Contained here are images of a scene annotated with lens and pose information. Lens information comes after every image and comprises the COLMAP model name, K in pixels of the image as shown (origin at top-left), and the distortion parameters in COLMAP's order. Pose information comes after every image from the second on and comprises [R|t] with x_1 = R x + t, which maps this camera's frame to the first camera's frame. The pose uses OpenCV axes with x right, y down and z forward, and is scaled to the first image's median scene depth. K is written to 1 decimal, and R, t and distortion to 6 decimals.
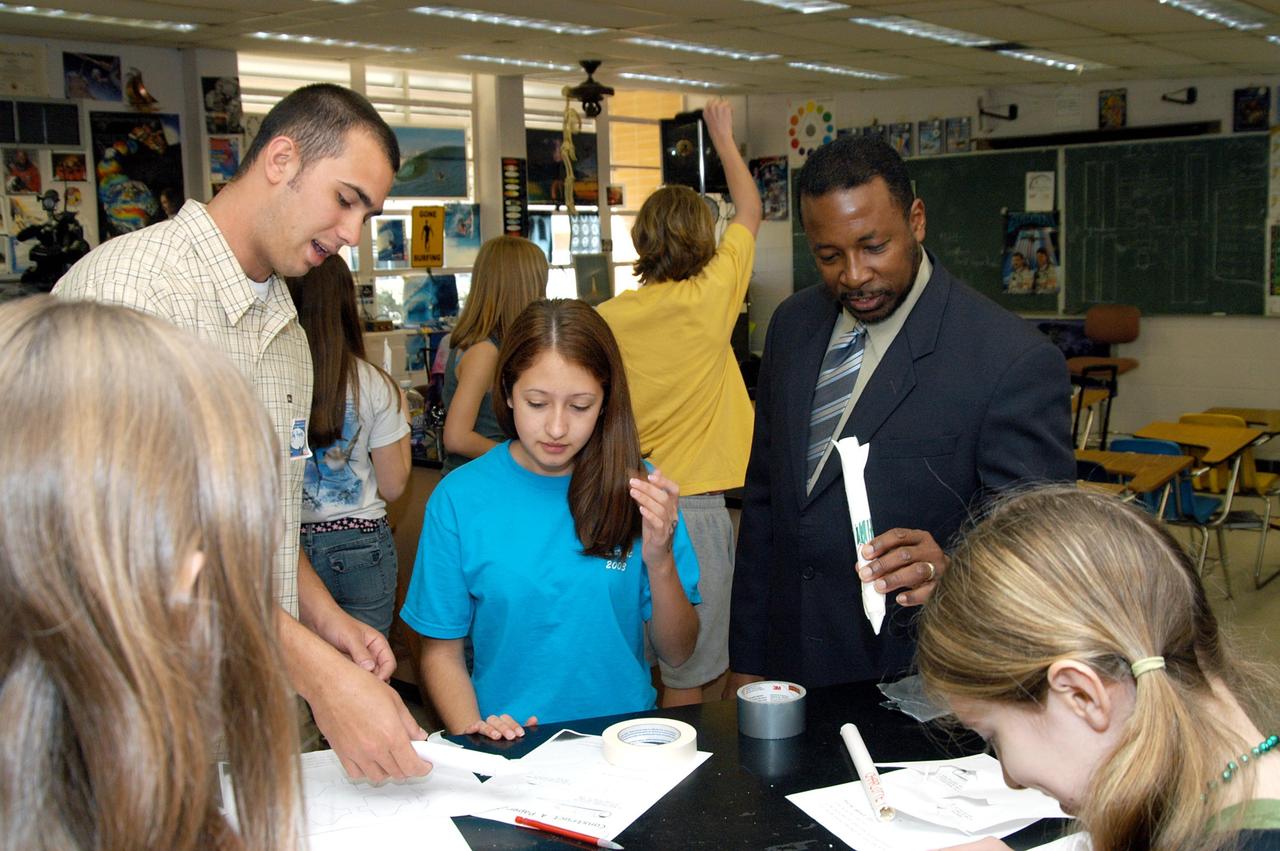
lens RADIAL K [[1328.4, 0, 640.0], [0, 1328.4, 425.5], [0, 0, 1]] dist [-0.153408, 0.154560]
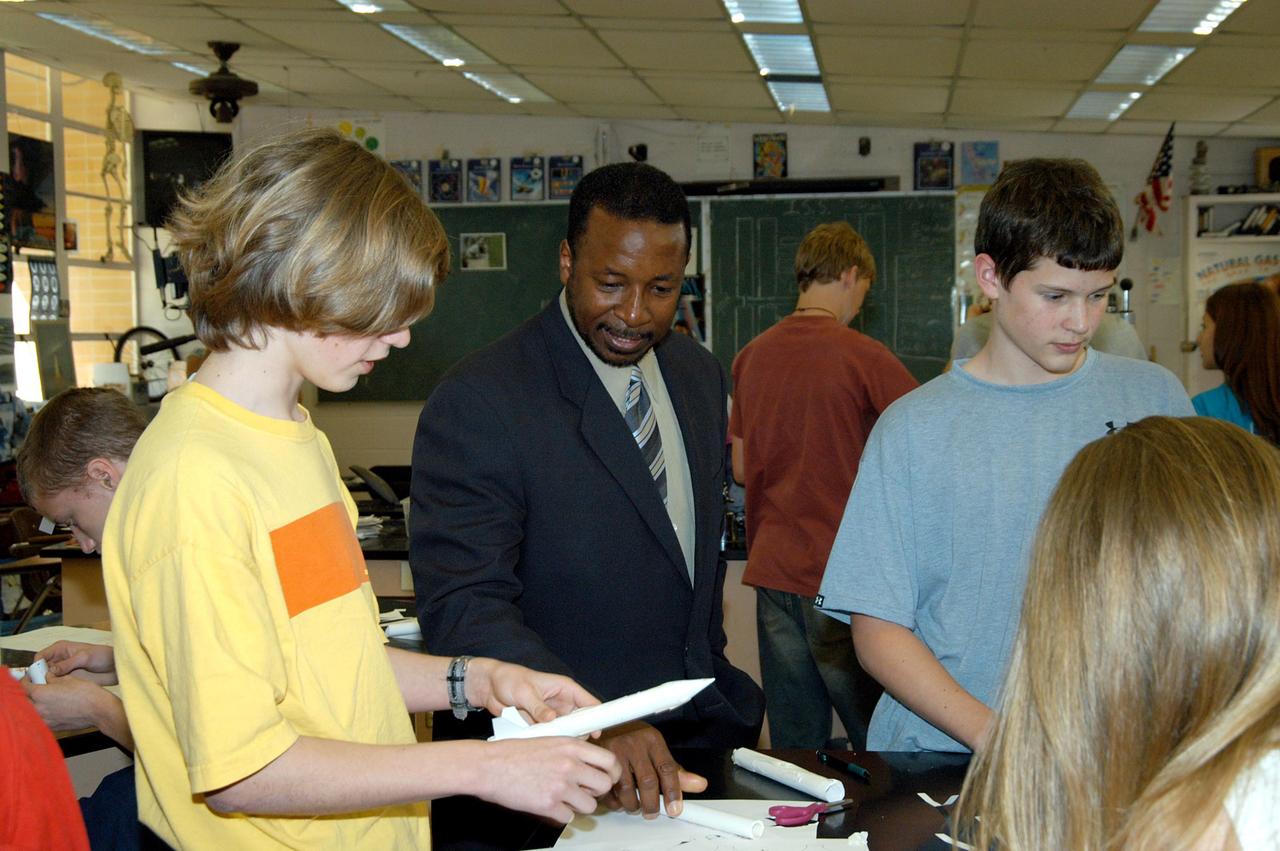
lens RADIAL K [[1890.7, 0, 647.2], [0, 1890.7, 442.0], [0, 0, 1]] dist [-0.048508, 0.217201]
pose [[0.817538, -0.015746, 0.575659, -0.387665], [0.062586, 0.996135, -0.061636, 0.011851], [-0.572463, 0.086418, 0.815364, 0.053107]]
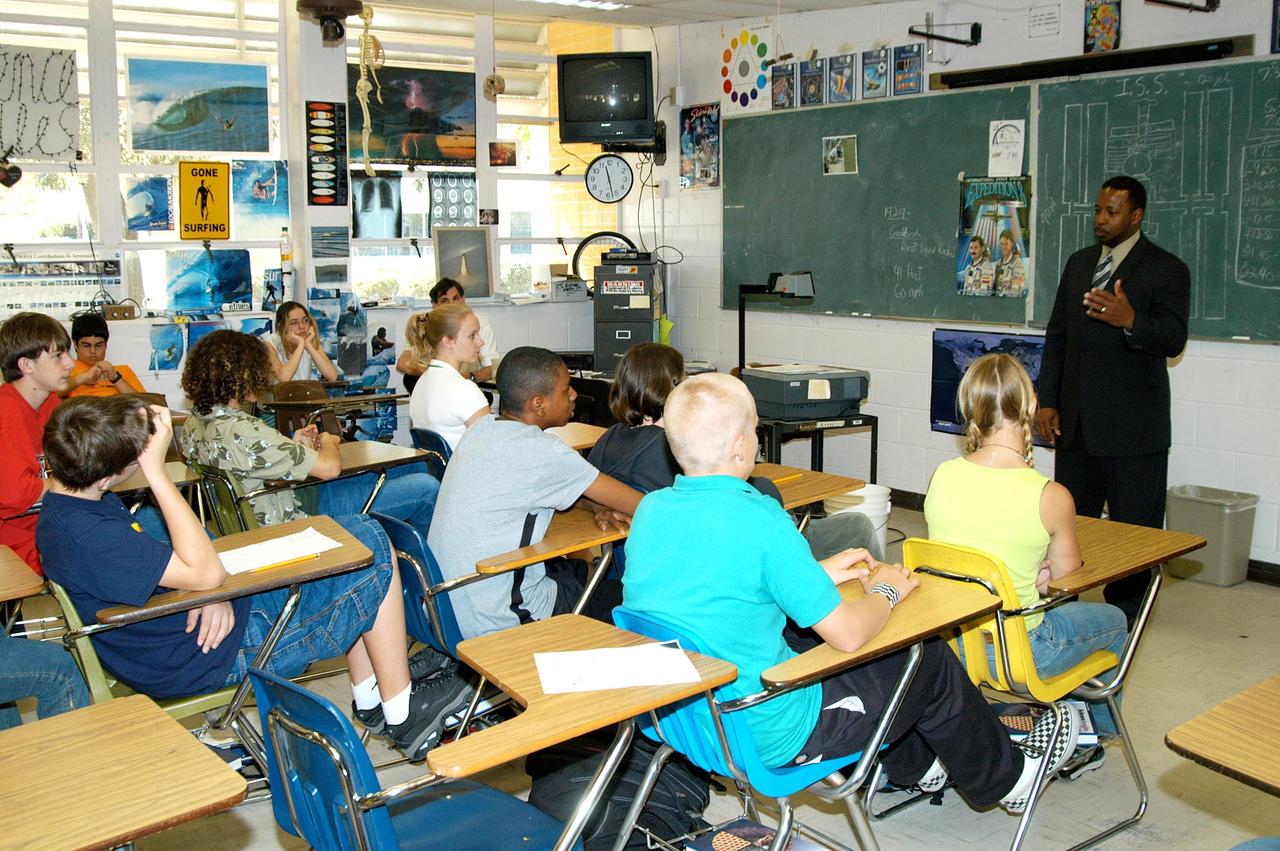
lens RADIAL K [[1328.4, 0, 640.0], [0, 1328.4, 425.5], [0, 0, 1]] dist [-0.153408, 0.154560]
pose [[0.980220, 0.051640, -0.191055, 0.251673], [-0.048647, 0.998609, 0.020325, -0.037138], [0.191838, -0.010629, 0.981369, 0.280570]]
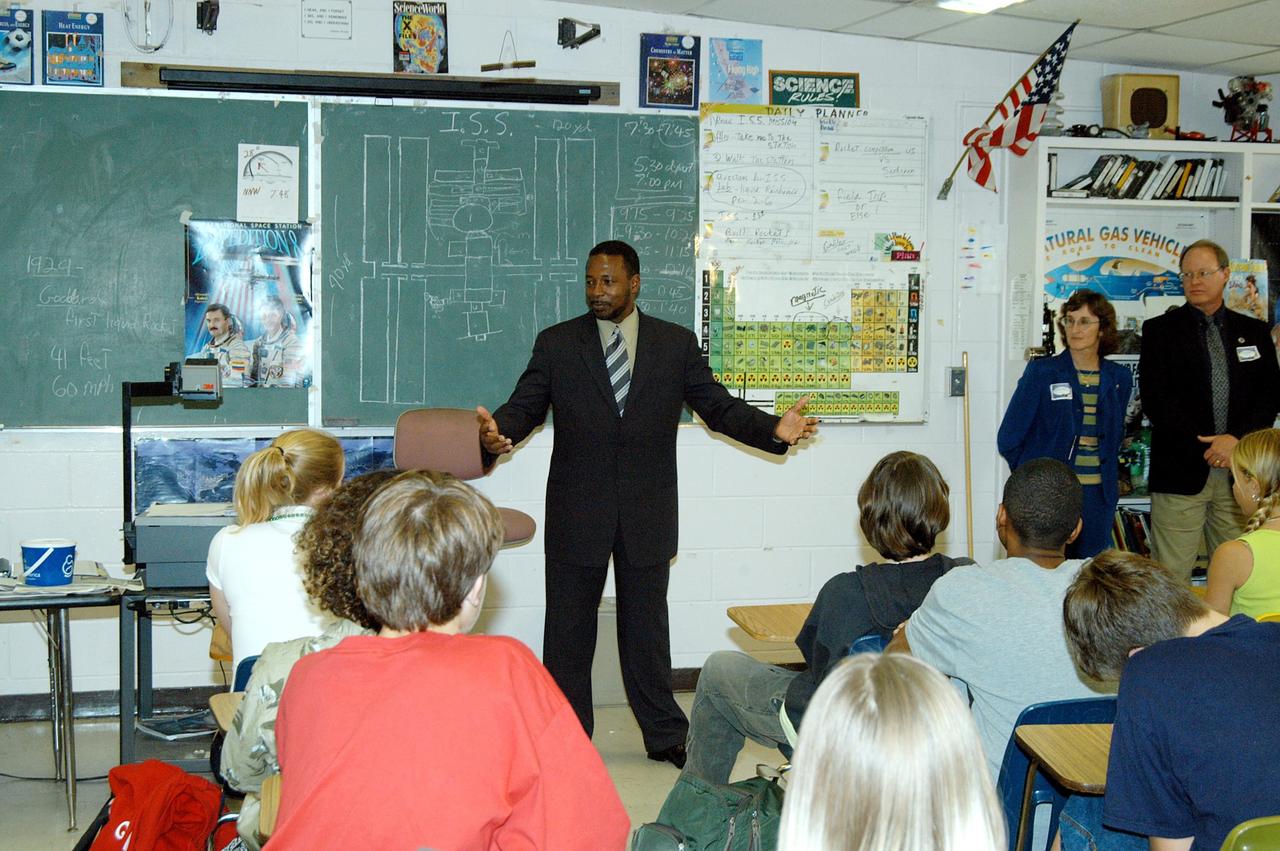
lens RADIAL K [[1890.7, 0, 647.2], [0, 1890.7, 442.0], [0, 0, 1]] dist [-0.048508, 0.217201]
pose [[0.523325, -0.026571, 0.851719, -0.230838], [0.082369, 0.996411, -0.019526, -0.053649], [-0.848143, 0.080374, 0.523636, 0.498211]]
